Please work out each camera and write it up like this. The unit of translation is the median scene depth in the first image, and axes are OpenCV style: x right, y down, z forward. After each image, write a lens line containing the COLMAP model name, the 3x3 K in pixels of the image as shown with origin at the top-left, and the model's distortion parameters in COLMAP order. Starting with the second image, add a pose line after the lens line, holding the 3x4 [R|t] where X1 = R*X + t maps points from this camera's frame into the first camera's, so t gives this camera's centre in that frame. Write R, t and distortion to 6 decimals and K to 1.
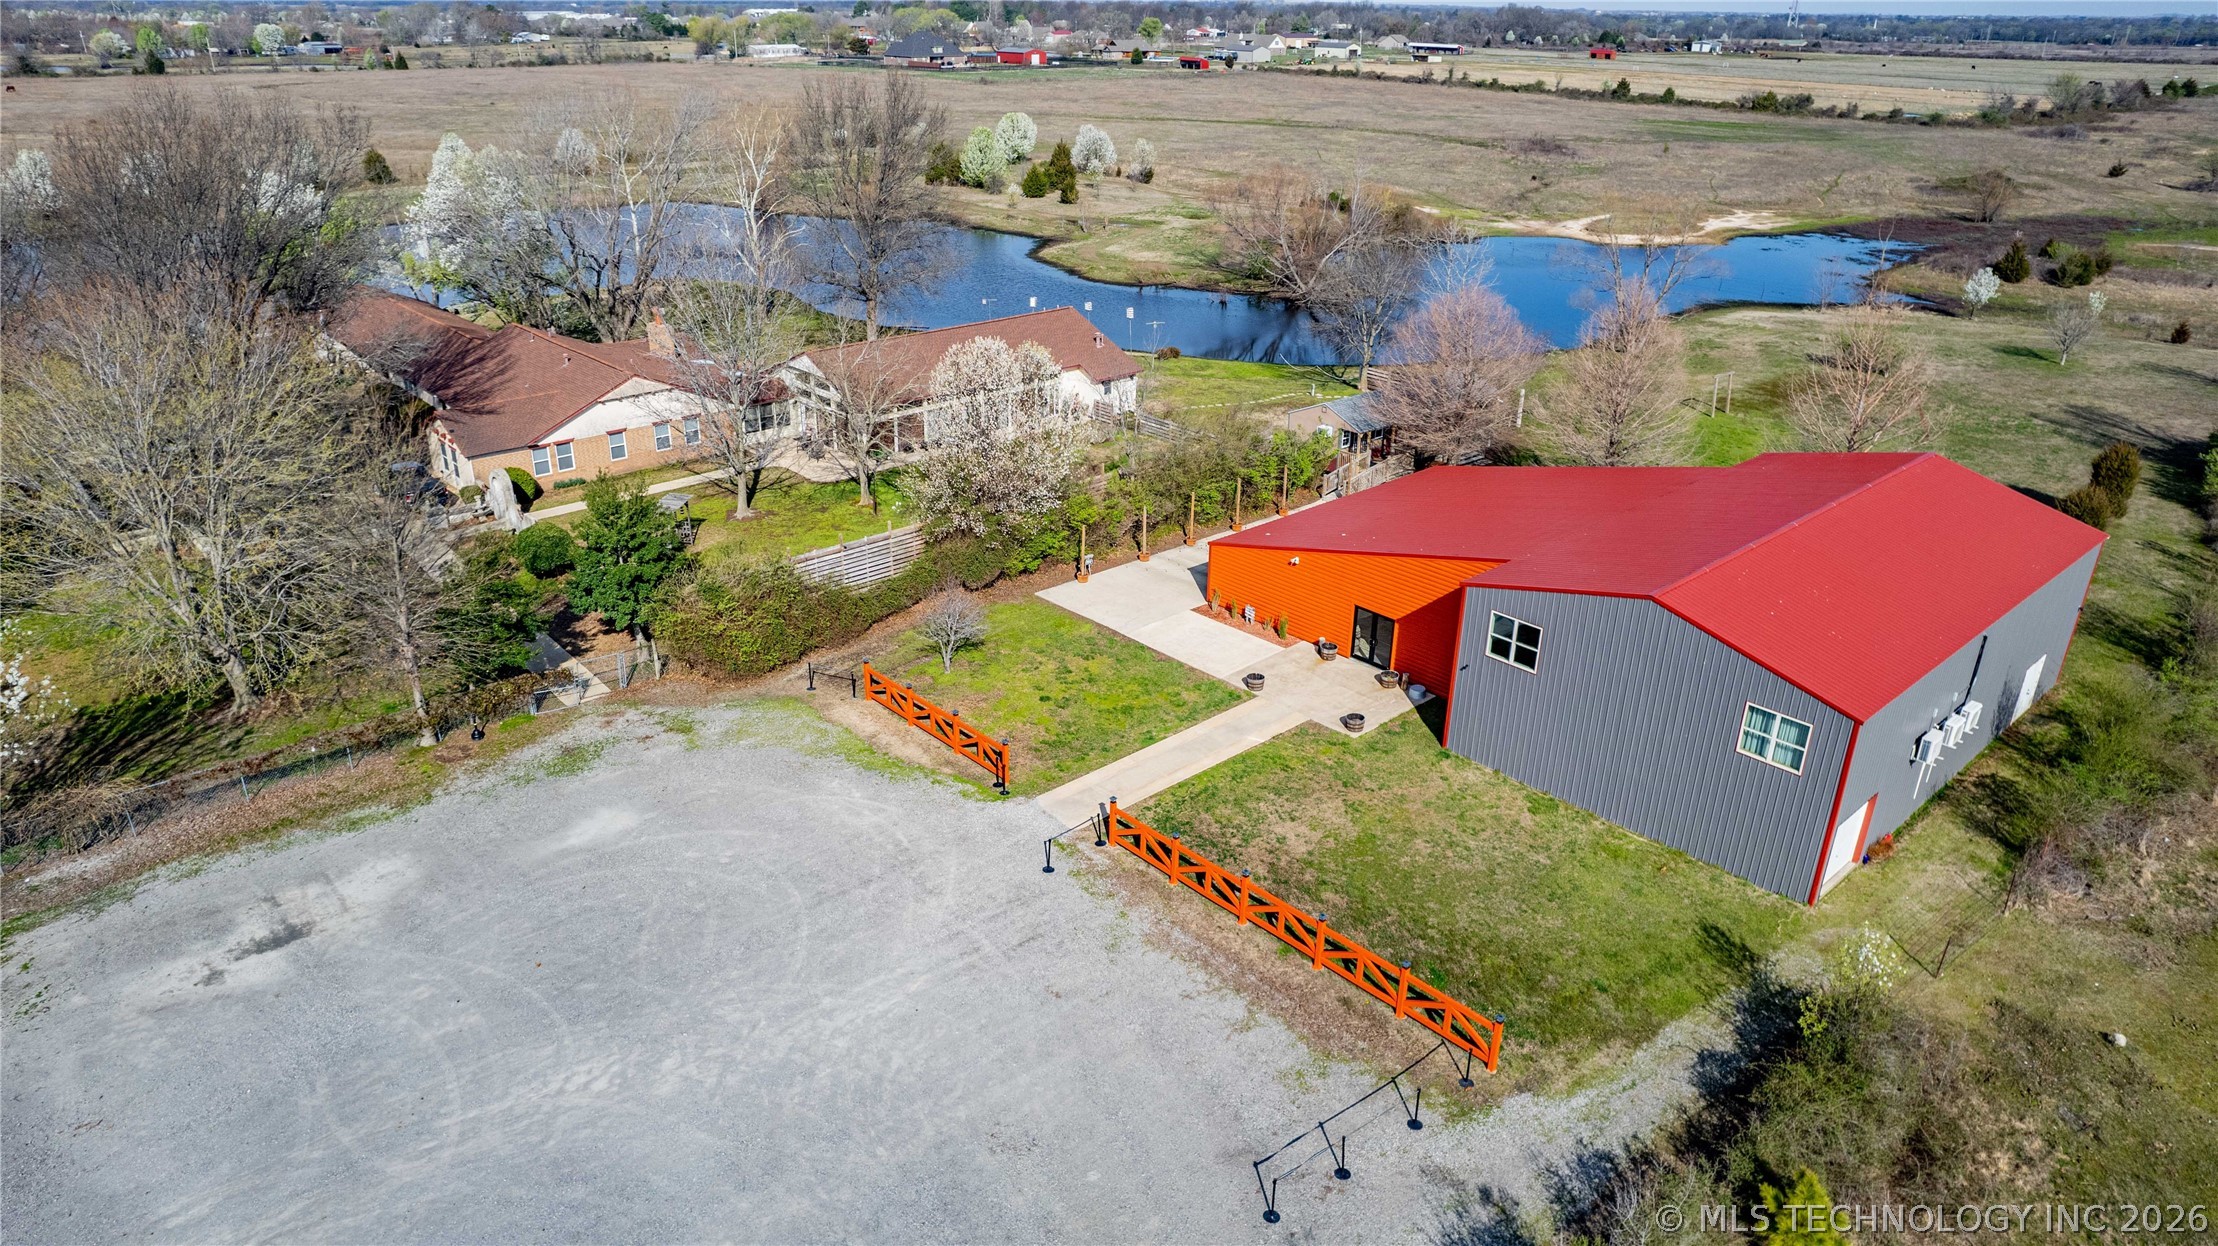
lens RADIAL K [[1420.2, 0, 1096.7], [0, 1420.2, 631.0], [0, 0, 1]] dist [-0.074762, 0.065836]
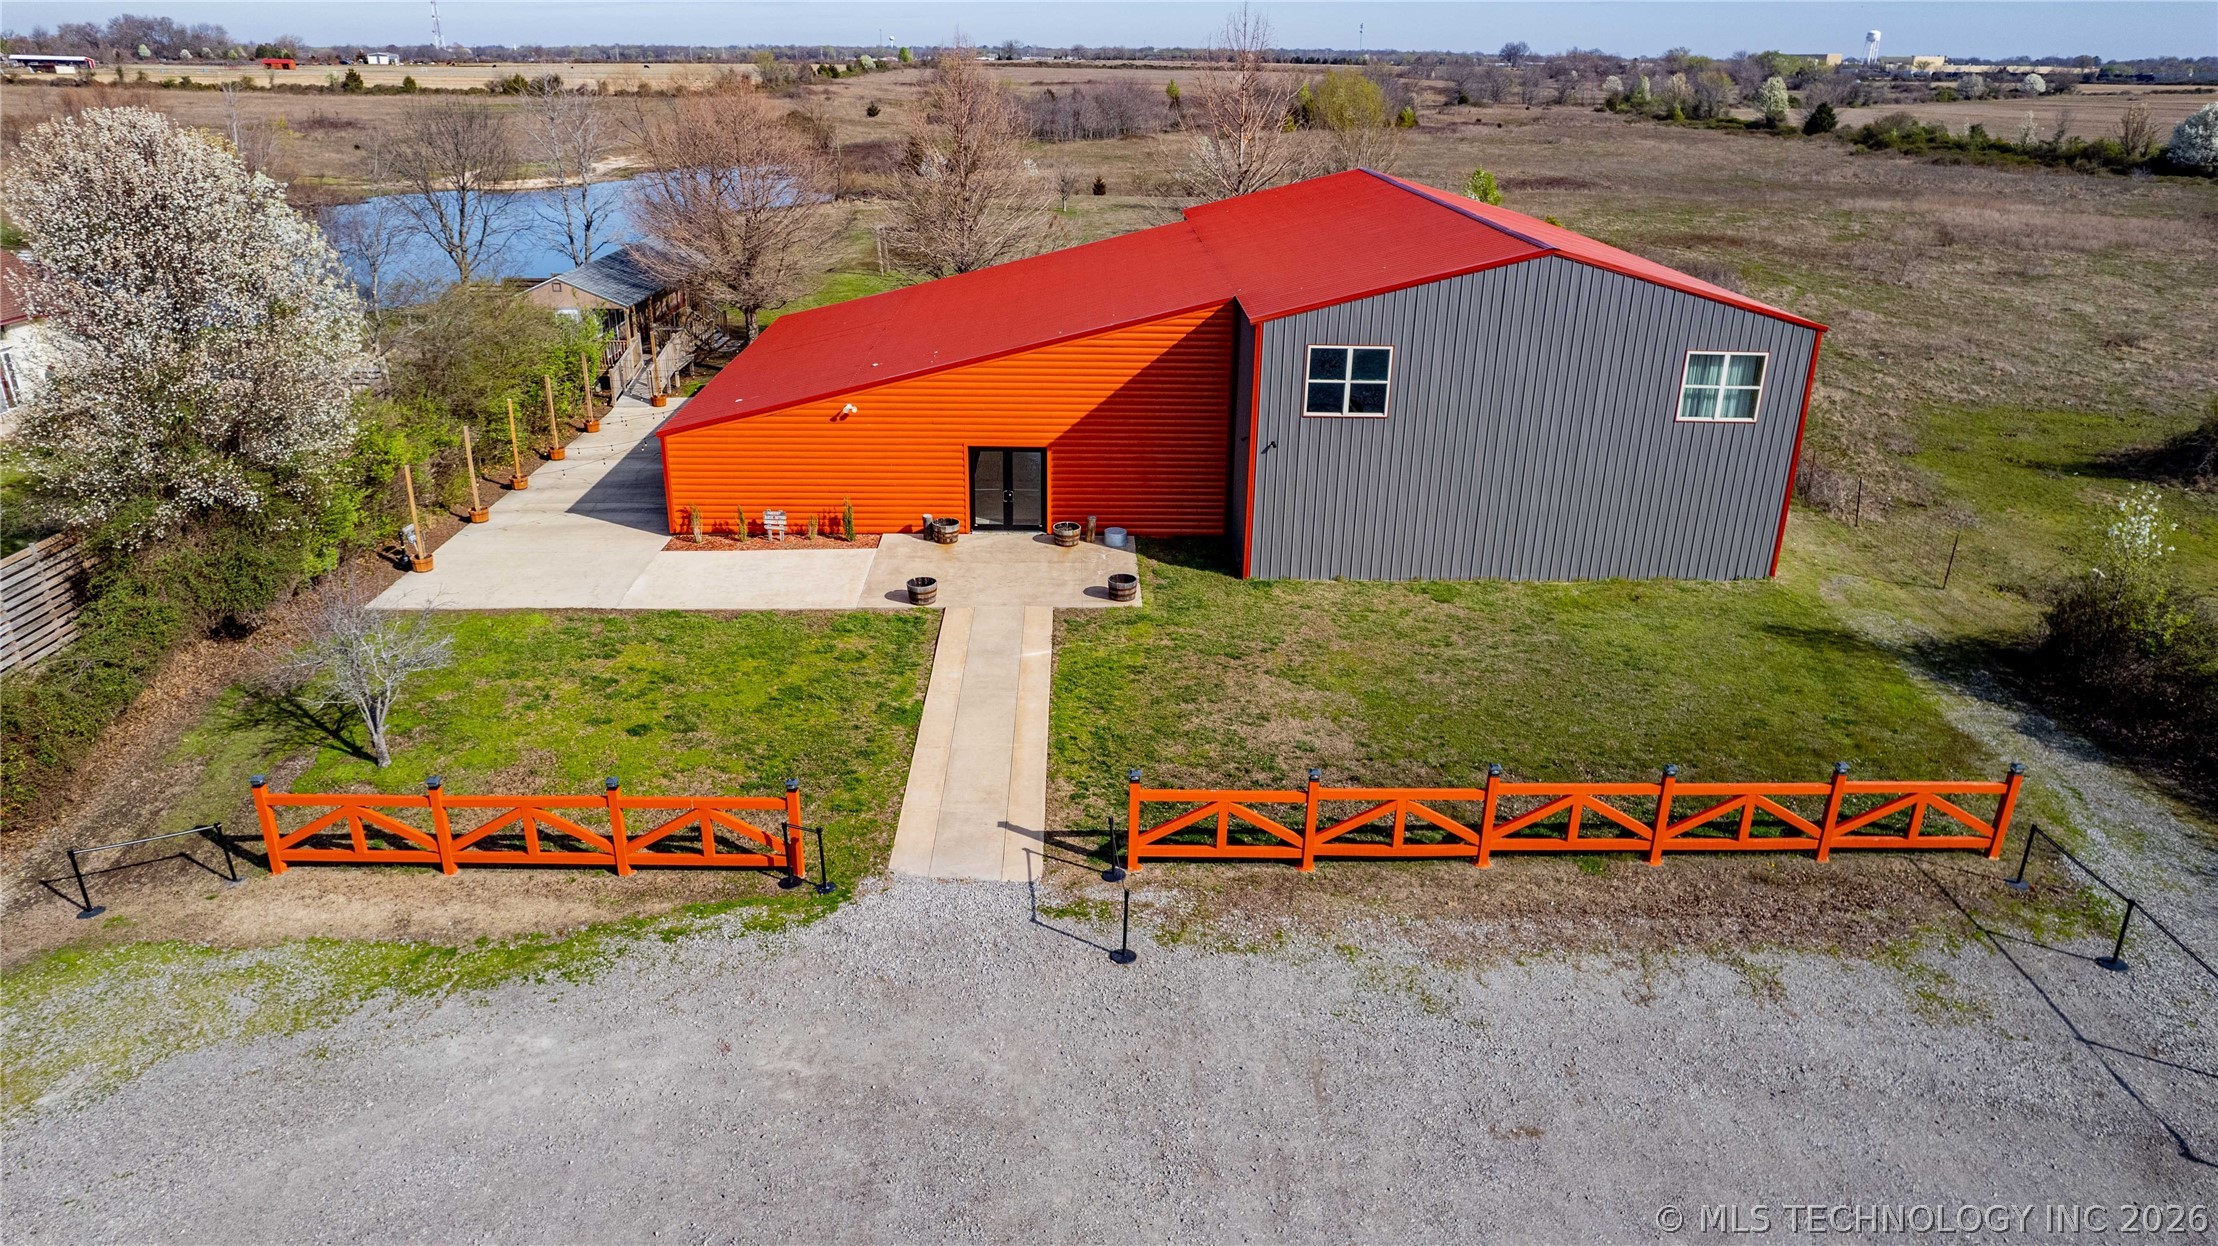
lens RADIAL K [[1420.2, 0, 1096.7], [0, 1420.2, 631.0], [0, 0, 1]] dist [-0.074762, 0.065836]
pose [[0.656254, -0.289632, 0.696738, -0.259699], [0.305339, 0.946348, 0.105798, 0.010503], [-0.689999, 0.143311, 0.709481, 0.509372]]
